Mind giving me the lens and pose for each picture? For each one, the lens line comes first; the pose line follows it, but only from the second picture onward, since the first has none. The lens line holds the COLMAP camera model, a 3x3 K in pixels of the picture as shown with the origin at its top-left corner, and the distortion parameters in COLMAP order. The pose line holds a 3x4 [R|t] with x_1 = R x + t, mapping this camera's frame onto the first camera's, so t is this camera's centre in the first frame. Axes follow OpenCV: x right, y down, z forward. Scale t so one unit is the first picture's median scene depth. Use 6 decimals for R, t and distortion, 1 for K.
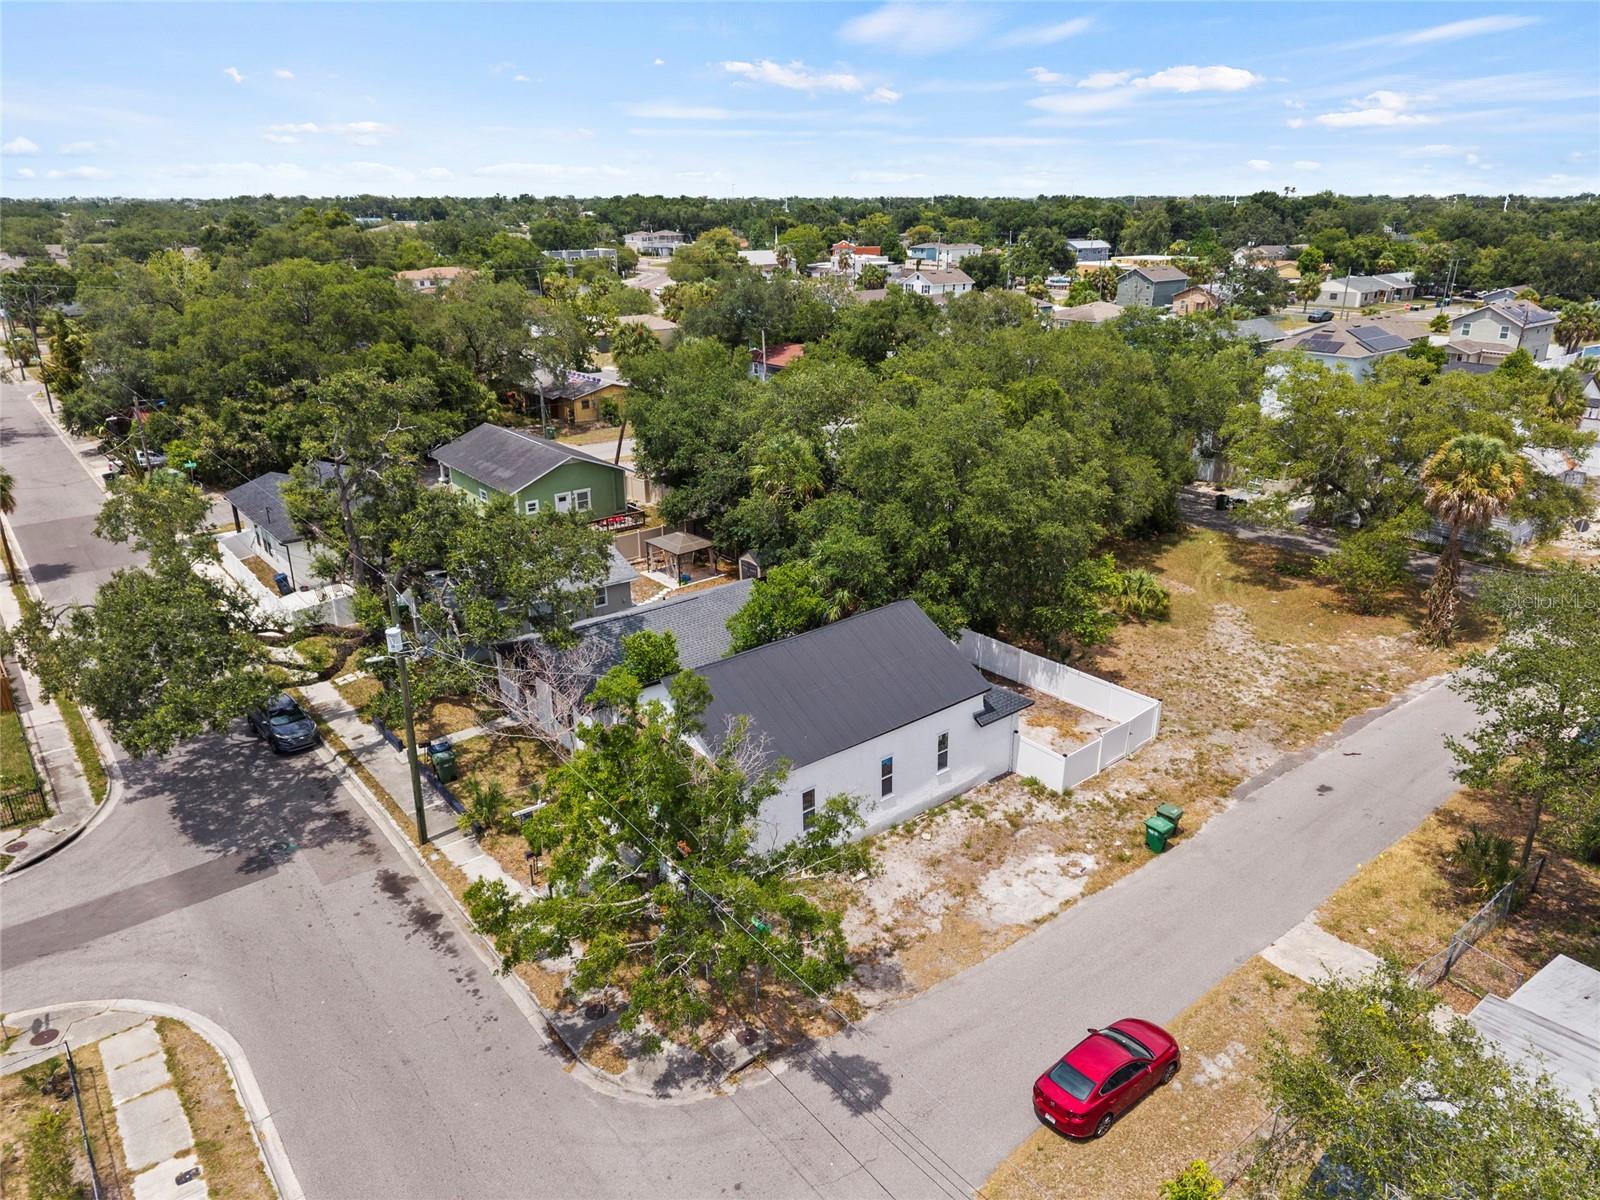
lens RADIAL K [[1063.8, 0, 800.0], [0, 1063.8, 600.0], [0, 0, 1]] dist [0.011345, 0.000859]
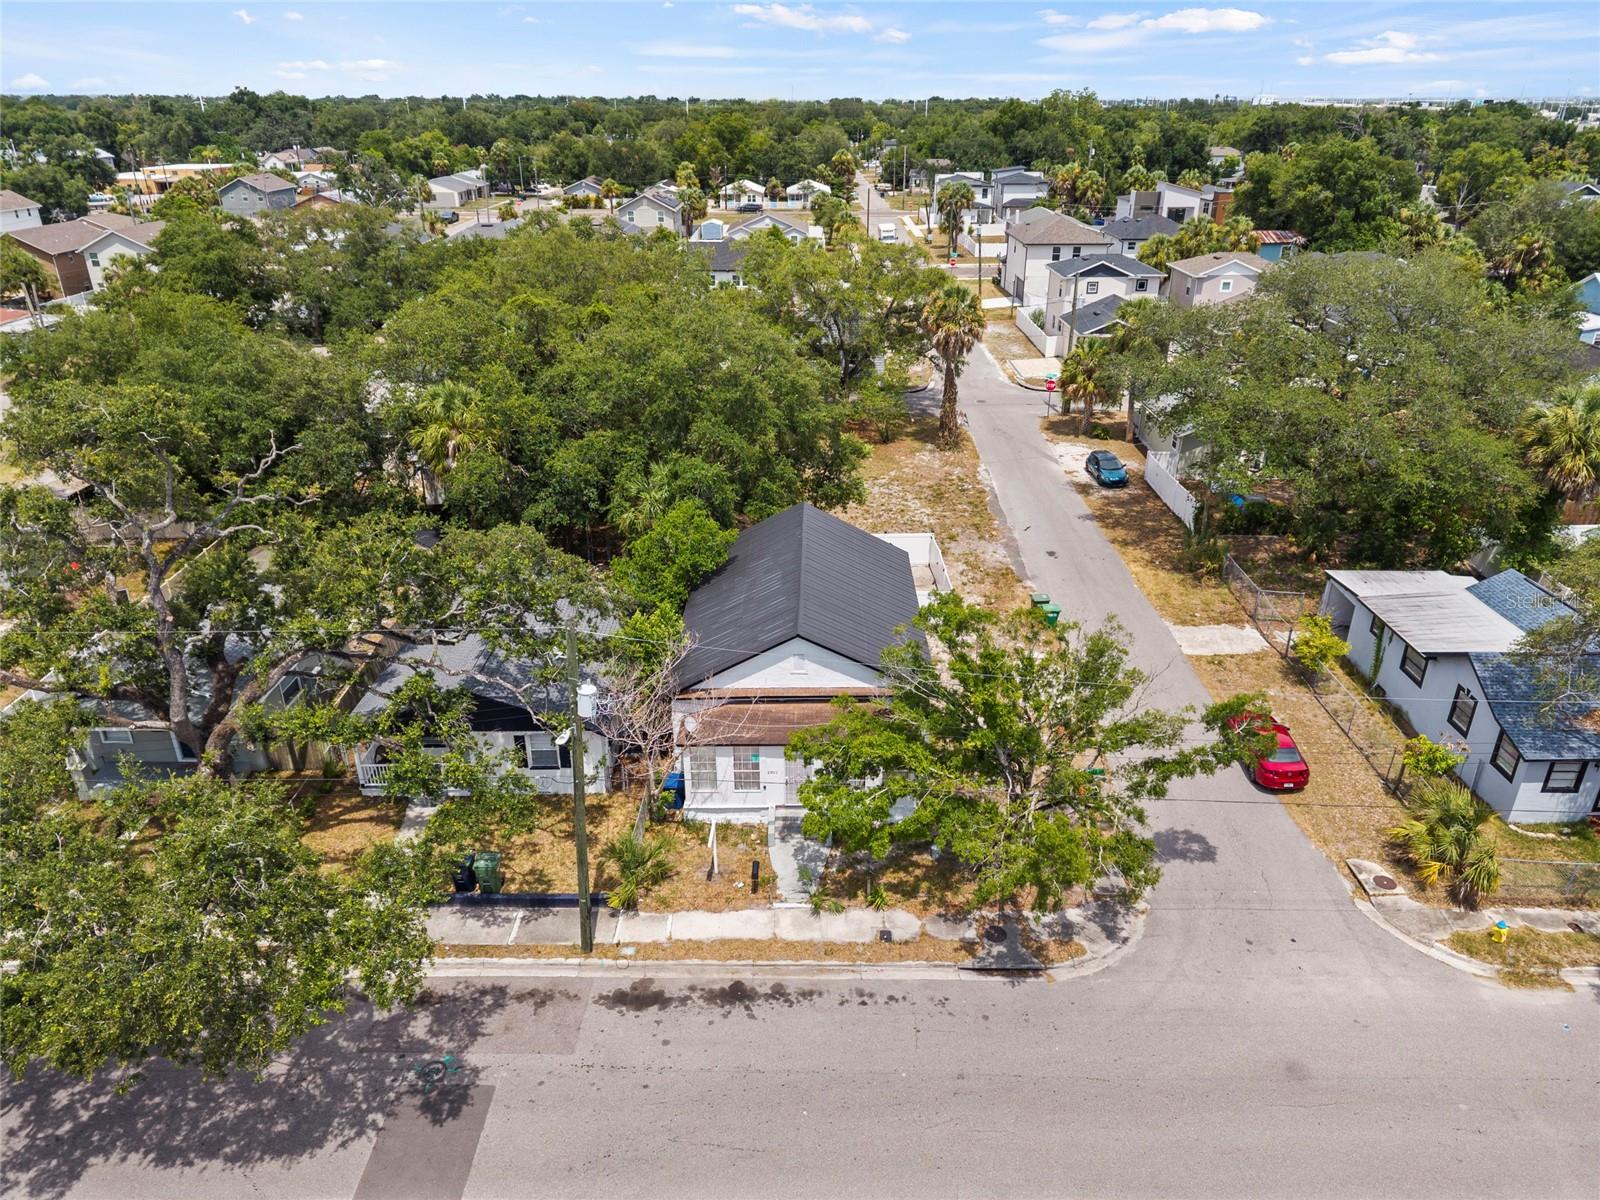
lens RADIAL K [[1063.8, 0, 800.0], [0, 1063.8, 600.0], [0, 0, 1]] dist [0.011345, 0.000859]
pose [[0.634374, -0.328210, 0.699891, -0.719163], [0.272083, 0.942256, 0.195253, -0.125883], [-0.723561, 0.066565, 0.687043, 0.331907]]
